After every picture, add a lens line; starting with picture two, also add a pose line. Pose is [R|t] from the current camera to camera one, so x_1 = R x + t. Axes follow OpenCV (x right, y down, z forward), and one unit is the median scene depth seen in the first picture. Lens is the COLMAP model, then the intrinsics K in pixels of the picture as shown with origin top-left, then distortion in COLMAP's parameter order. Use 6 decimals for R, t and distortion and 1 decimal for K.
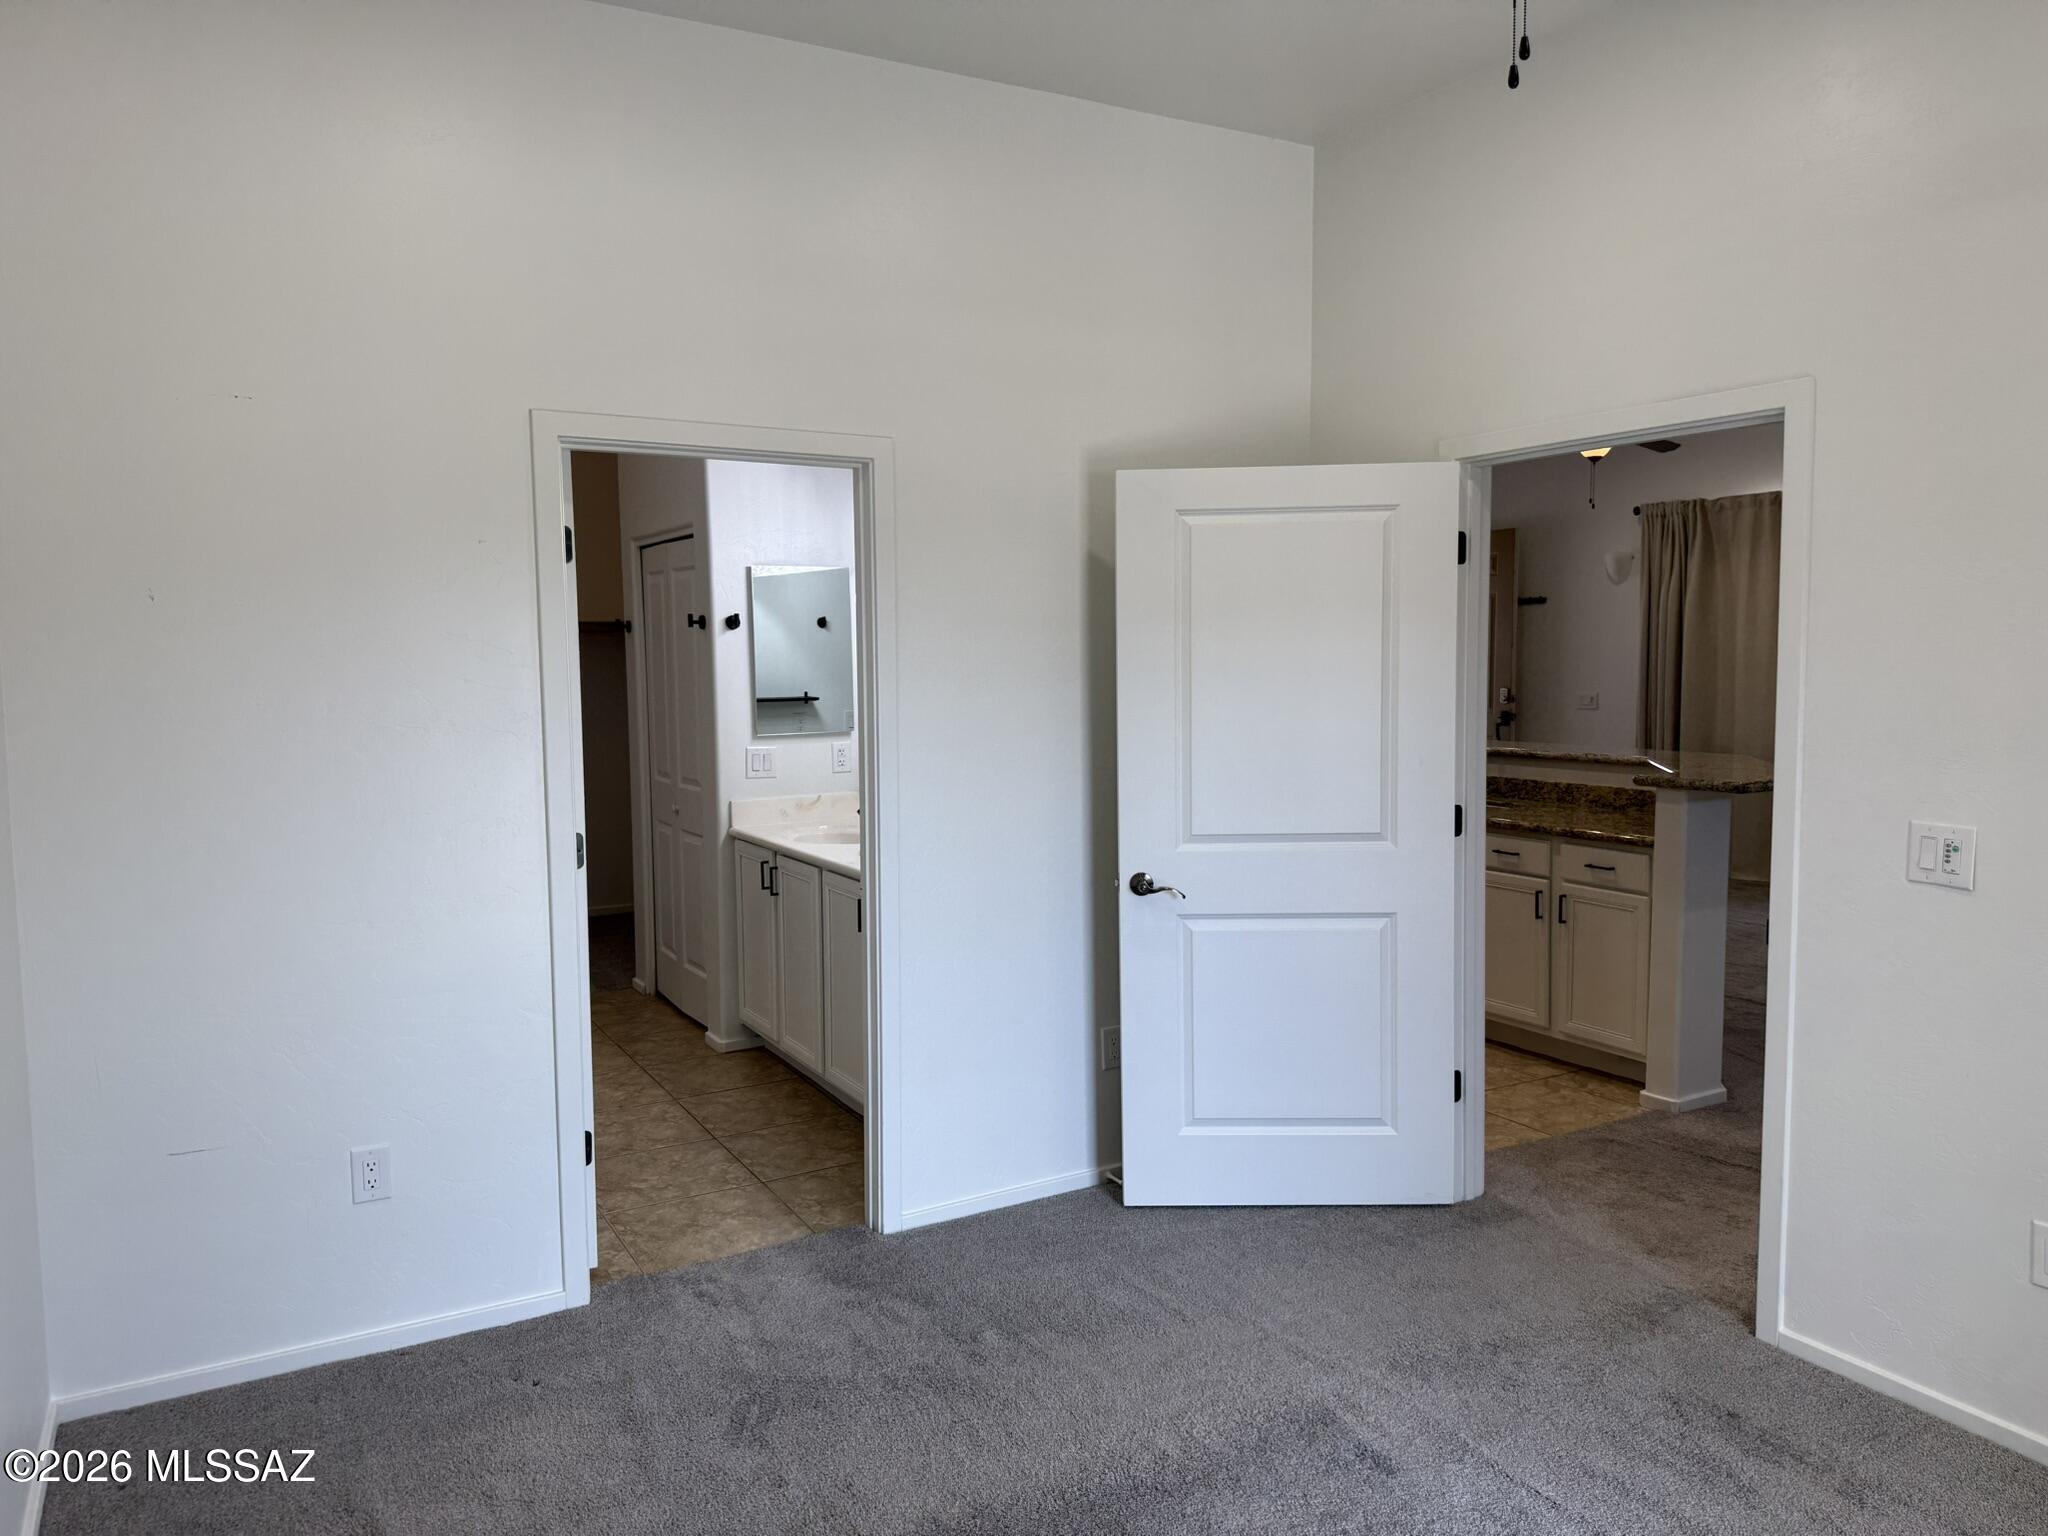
lens RADIAL K [[1474.4, 0, 1034.0], [0, 1474.4, 767.2], [0, 0, 1]] dist [-0.007892, -0.009604]
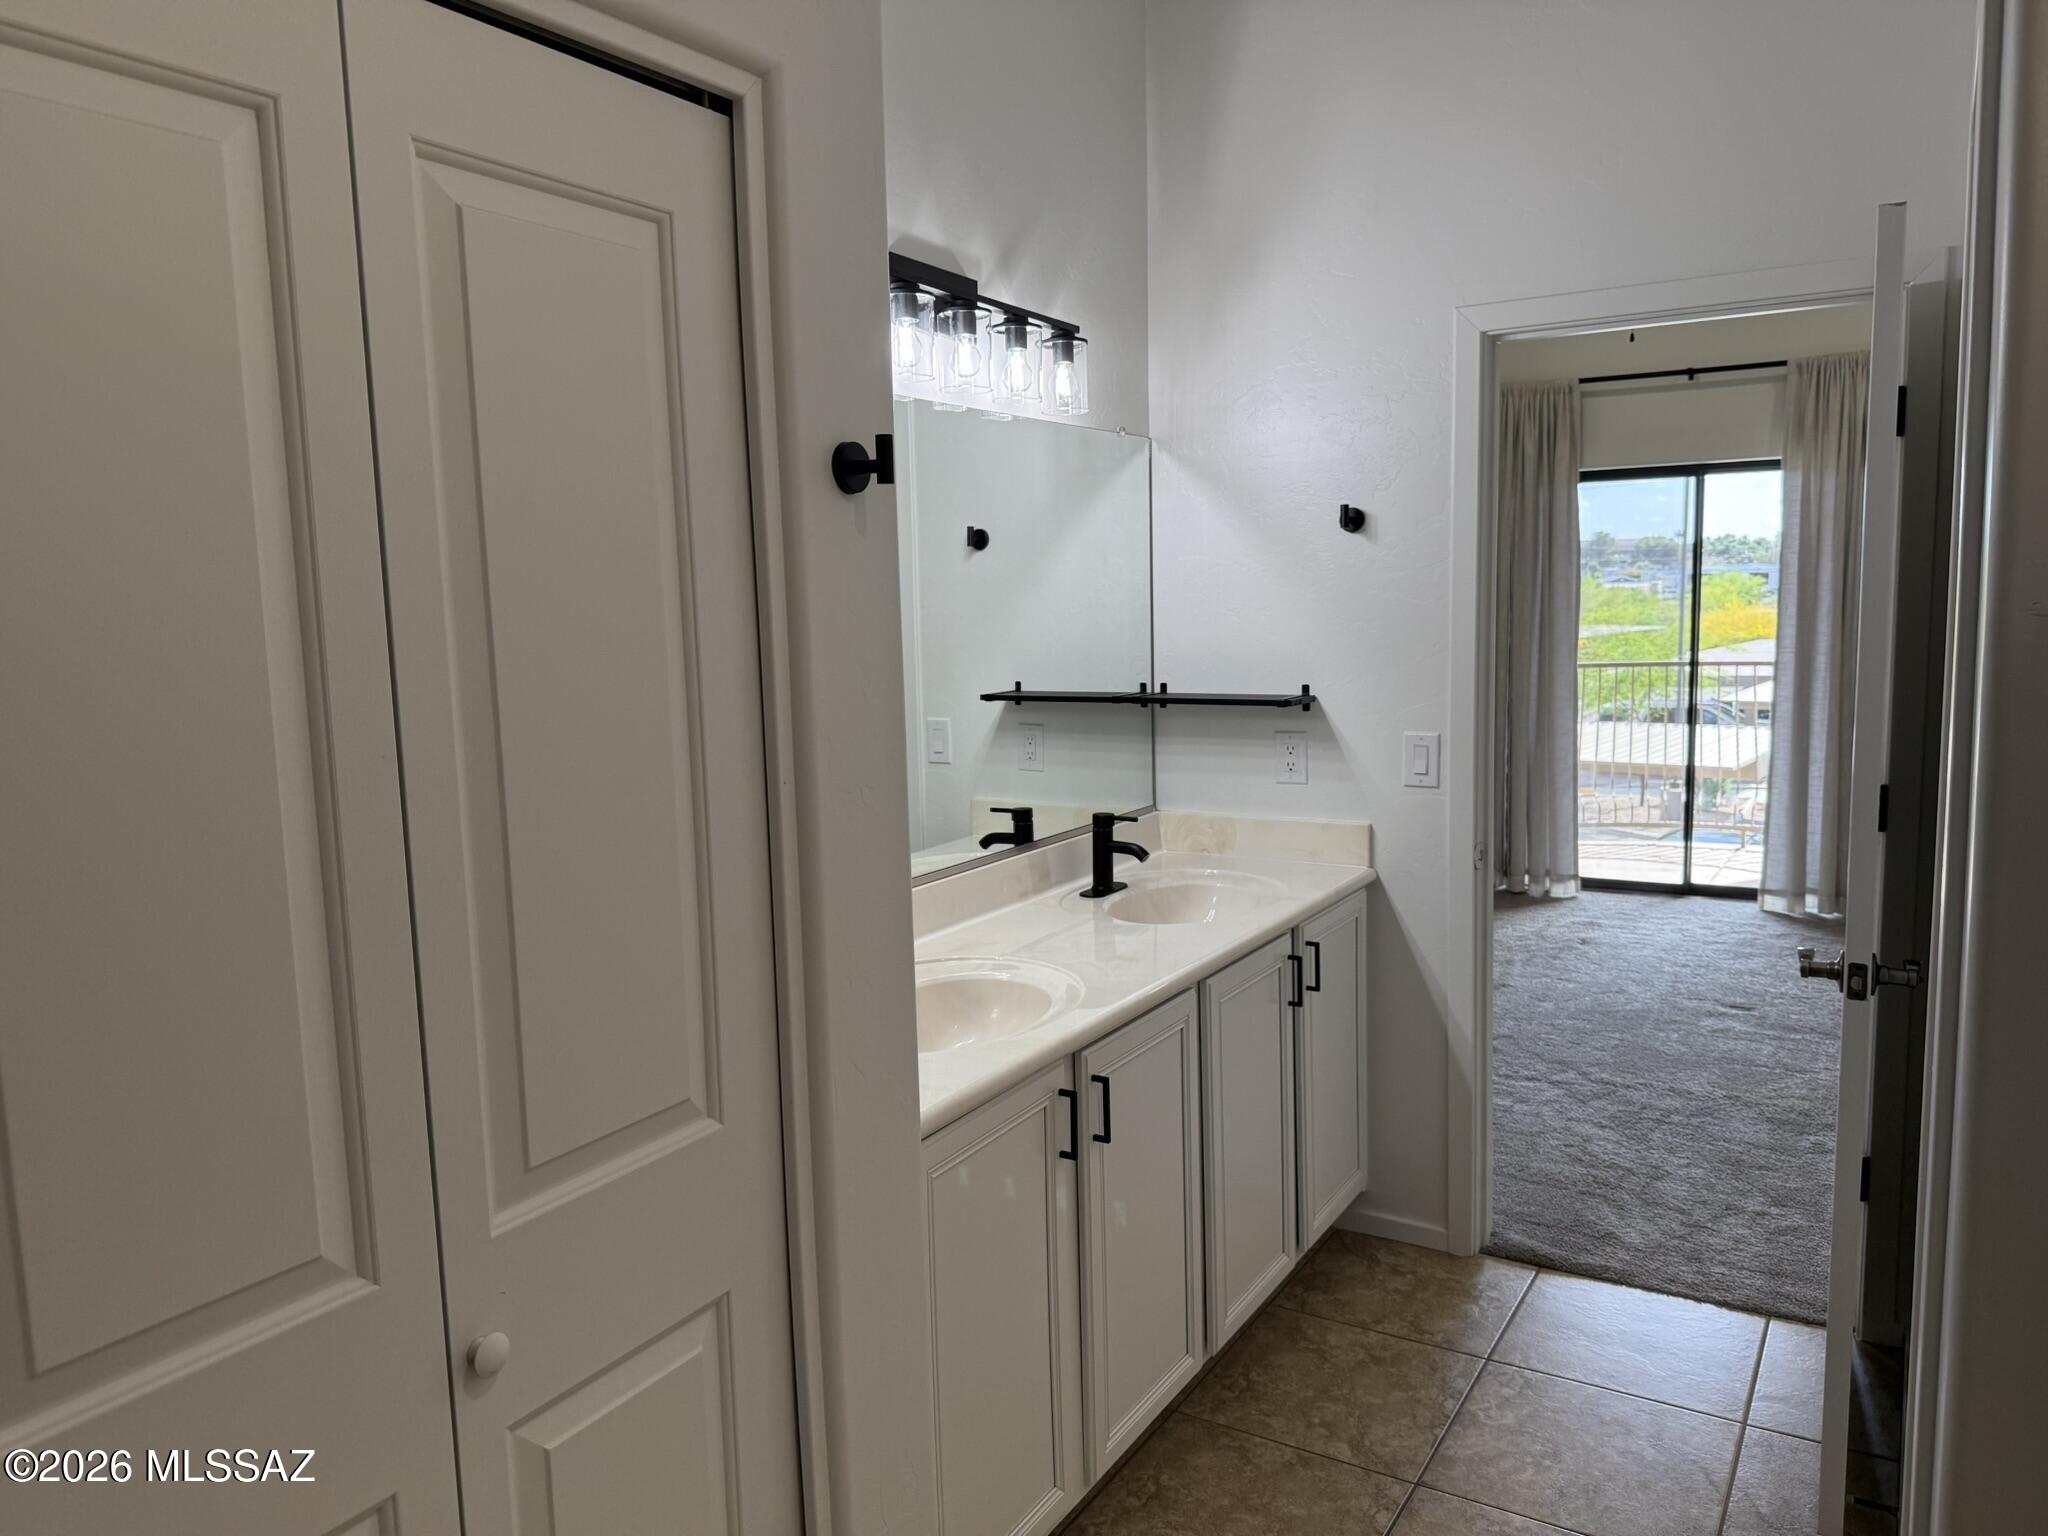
lens RADIAL K [[1474.4, 0, 1034.0], [0, 1474.4, 767.2], [0, 0, 1]] dist [-0.007892, -0.009604]
pose [[-0.487765, -0.086500, 0.868679, -0.593944], [0.104467, 0.982145, 0.156456, -0.100946], [-0.866702, 0.167062, -0.470019, 1.341788]]
